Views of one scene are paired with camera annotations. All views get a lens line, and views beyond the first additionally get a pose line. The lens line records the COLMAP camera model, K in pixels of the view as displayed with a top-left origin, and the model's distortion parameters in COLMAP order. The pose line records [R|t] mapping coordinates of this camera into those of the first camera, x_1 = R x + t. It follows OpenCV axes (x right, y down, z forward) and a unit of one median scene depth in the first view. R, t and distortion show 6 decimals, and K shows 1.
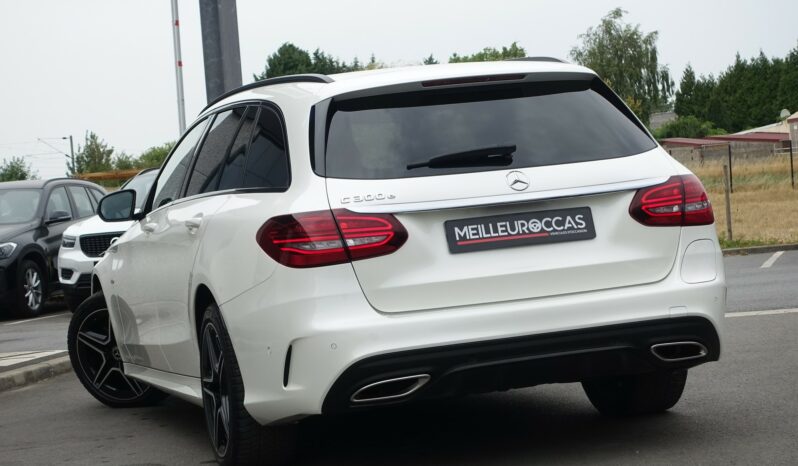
lens RADIAL K [[1778.9, 0, 399.0], [0, 1778.9, 233.0], [0, 0, 1]] dist [-0.038067, 0.455162]
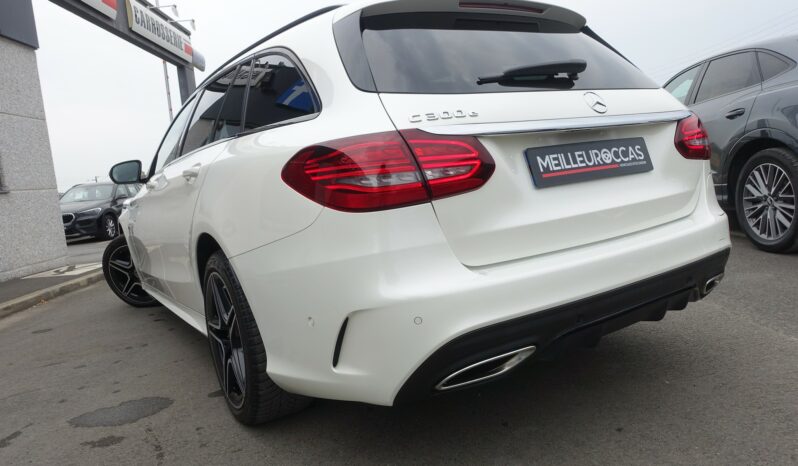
lens RADIAL K [[470.0, 0, 357.2], [0, 470.0, 232.4], [0, 0, 1]] dist [-0.000536, 0.000900]
pose [[0.969688, -0.041268, 0.240835, -0.100391], [0.026145, 0.997500, 0.065654, 0.015028], [-0.242943, -0.057367, 0.968343, 0.798782]]
